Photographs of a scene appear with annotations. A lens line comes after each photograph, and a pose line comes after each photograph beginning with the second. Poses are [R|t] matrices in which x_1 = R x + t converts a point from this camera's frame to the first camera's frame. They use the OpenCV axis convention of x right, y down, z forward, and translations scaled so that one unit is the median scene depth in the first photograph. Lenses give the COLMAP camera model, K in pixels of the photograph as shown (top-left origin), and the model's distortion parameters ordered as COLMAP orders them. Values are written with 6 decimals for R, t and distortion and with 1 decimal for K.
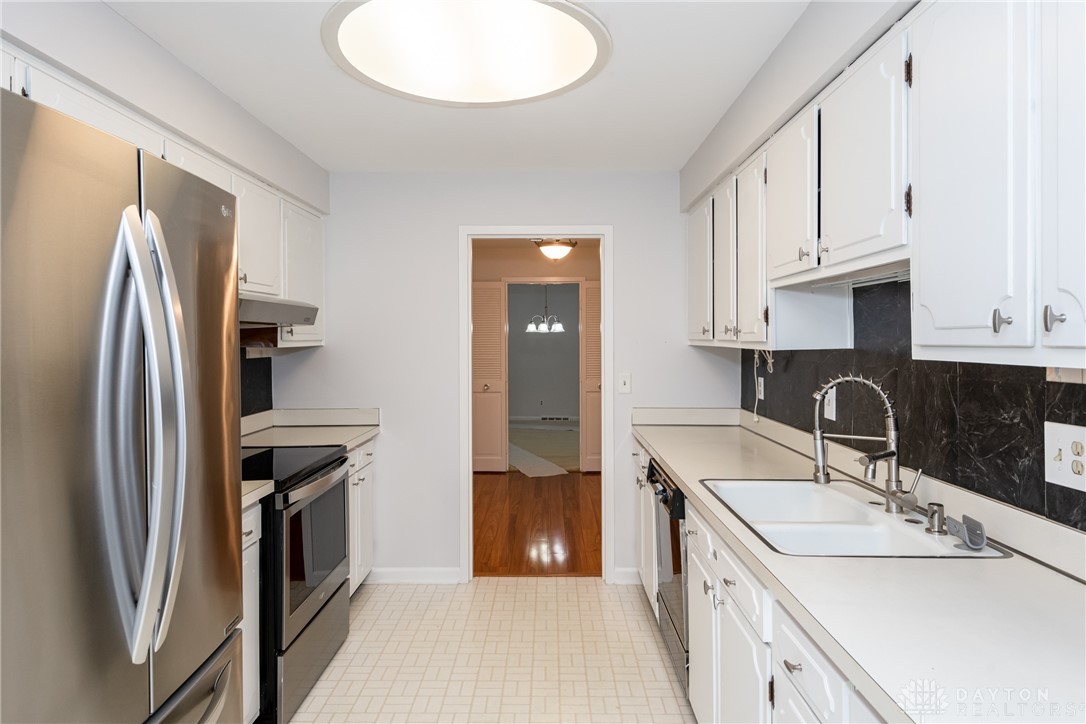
lens RADIAL K [[630.4, 0, 535.2], [0, 630.4, 343.8], [0, 0, 1]] dist [0.039195, -0.030267]
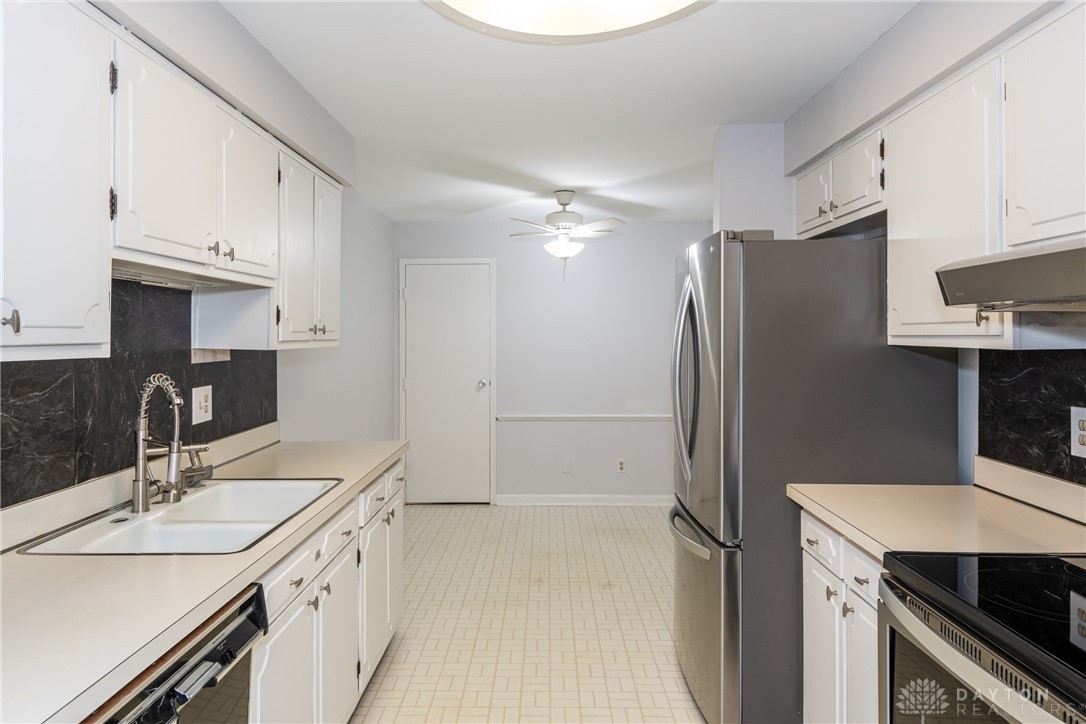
lens RADIAL K [[686.5, 0, 544.8], [0, 686.5, 331.3], [0, 0, 1]] dist [0.038470, -0.031575]
pose [[-0.999834, 0.009846, -0.015333, -0.039970], [0.009812, 0.999949, 0.002329, -0.010354], [0.015355, 0.002178, -0.999880, 1.466120]]
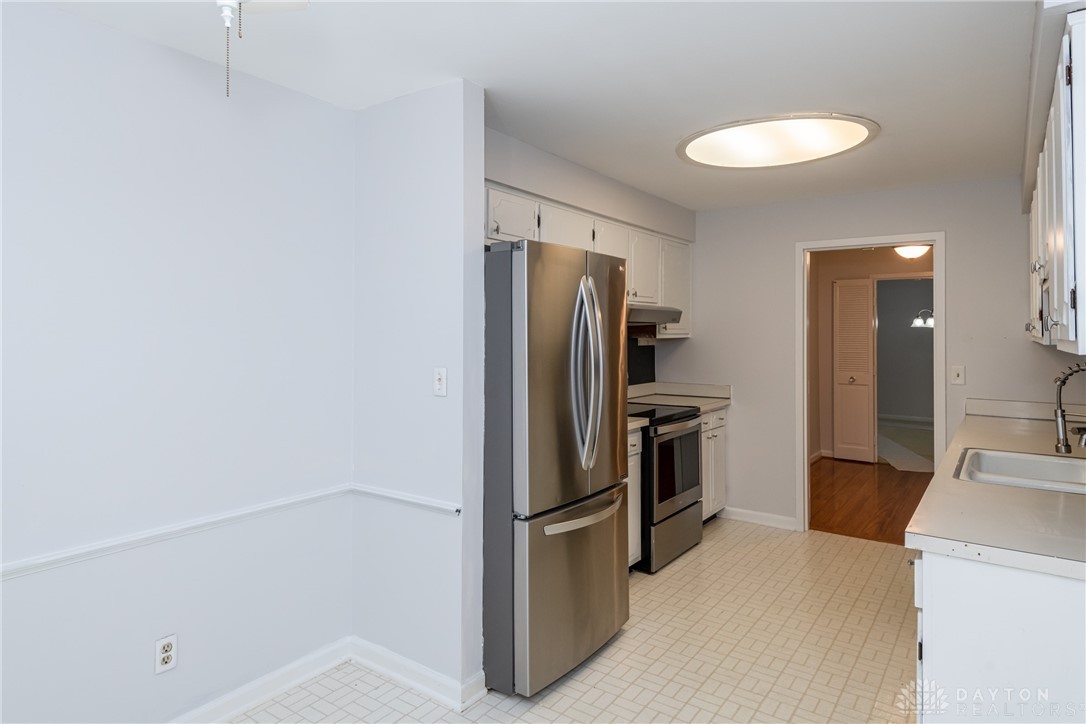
lens RADIAL K [[620.6, 0, 543.0], [0, 620.6, 333.6], [0, 0, 1]] dist [0.073808, -0.031109]
pose [[0.826392, 0.006350, -0.563060, 0.237312], [-0.010410, 0.999938, -0.004002, 0.003986], [0.562999, 0.009169, 0.826407, -0.433175]]
